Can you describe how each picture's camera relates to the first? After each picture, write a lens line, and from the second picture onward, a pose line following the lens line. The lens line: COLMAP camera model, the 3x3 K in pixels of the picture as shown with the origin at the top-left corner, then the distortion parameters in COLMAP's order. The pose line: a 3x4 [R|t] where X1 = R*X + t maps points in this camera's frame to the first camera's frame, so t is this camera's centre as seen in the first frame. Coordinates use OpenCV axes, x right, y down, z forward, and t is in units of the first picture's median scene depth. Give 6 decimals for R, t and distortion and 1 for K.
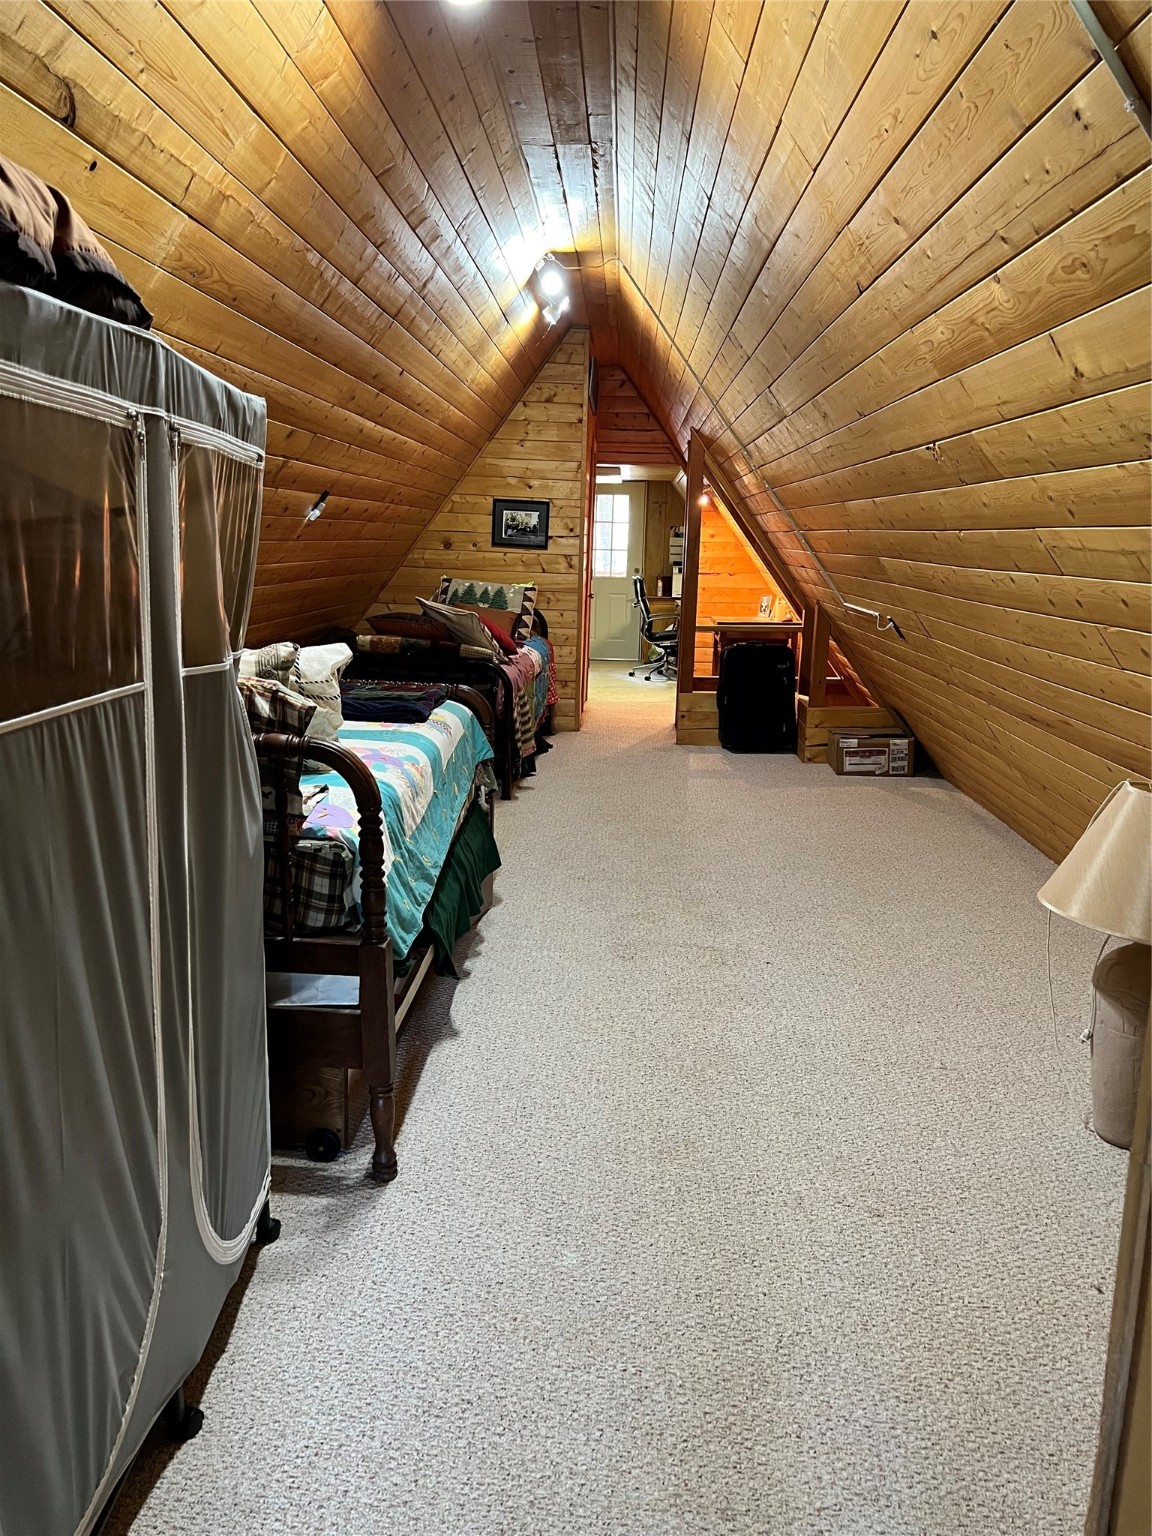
lens RADIAL K [[1155.9, 0, 575.5], [0, 1155.9, 765.3], [0, 0, 1]] dist [0.002313, -0.000024]
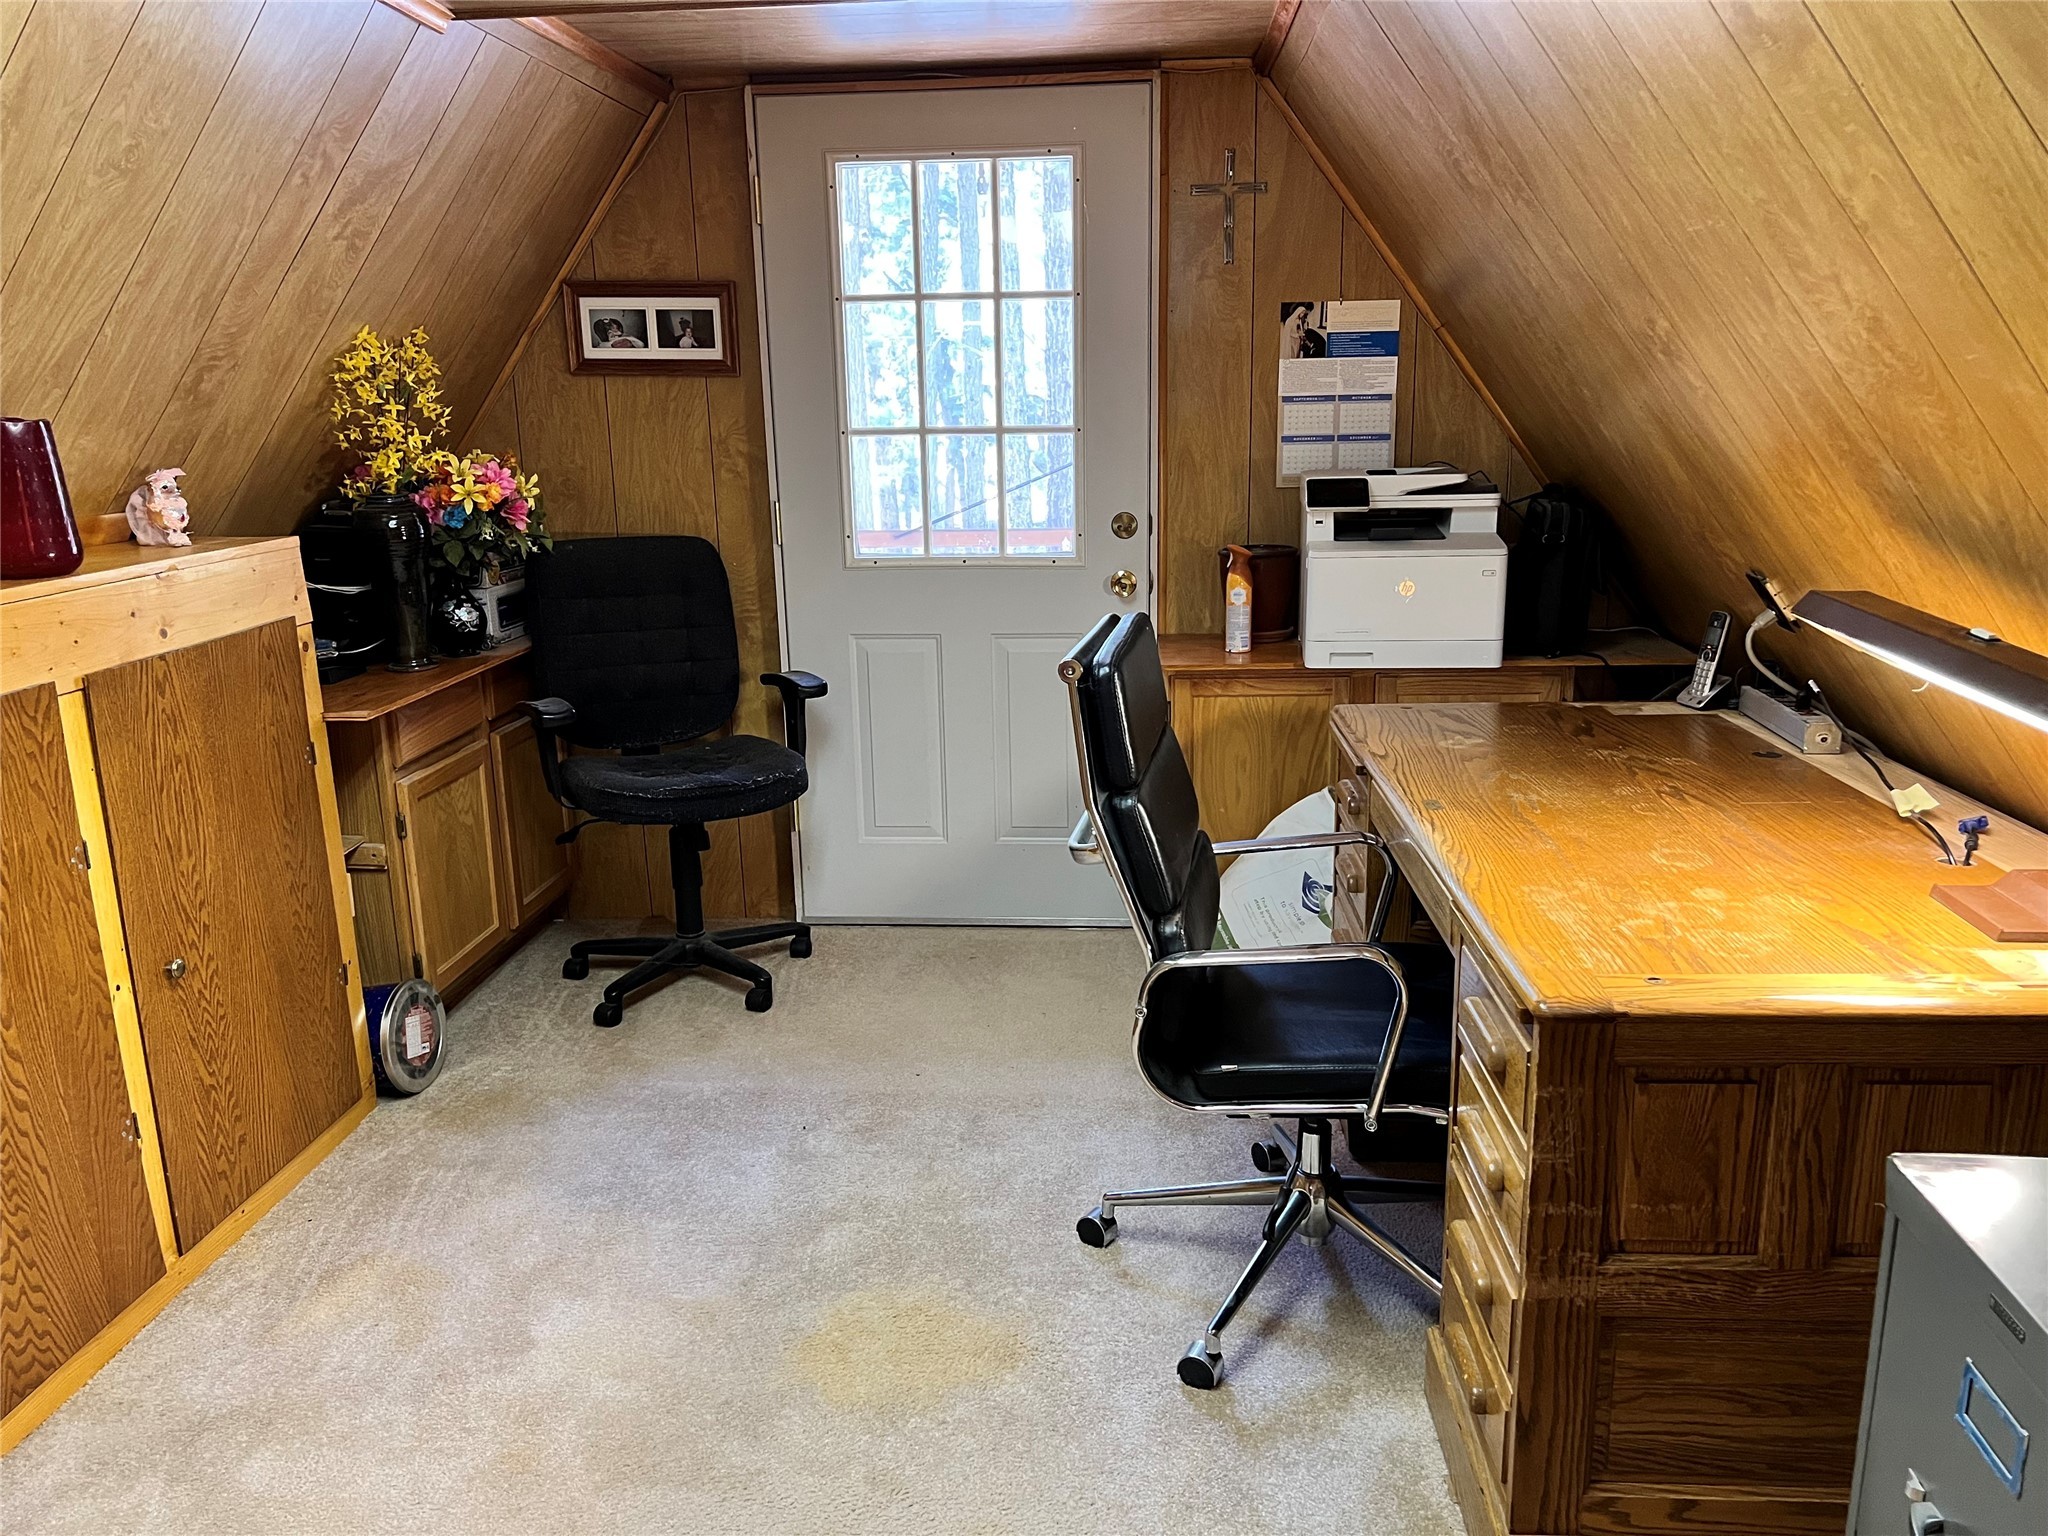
lens RADIAL K [[1541.2, 0, 1026.9], [0, 1541.2, 771.2], [0, 0, 1]] dist [0.002313, -0.000024]
pose [[0.998128, -0.027403, -0.054678, 0.050436], [0.029288, 0.998993, 0.033988, -0.135973], [0.053692, -0.035526, 0.997925, 0.730735]]
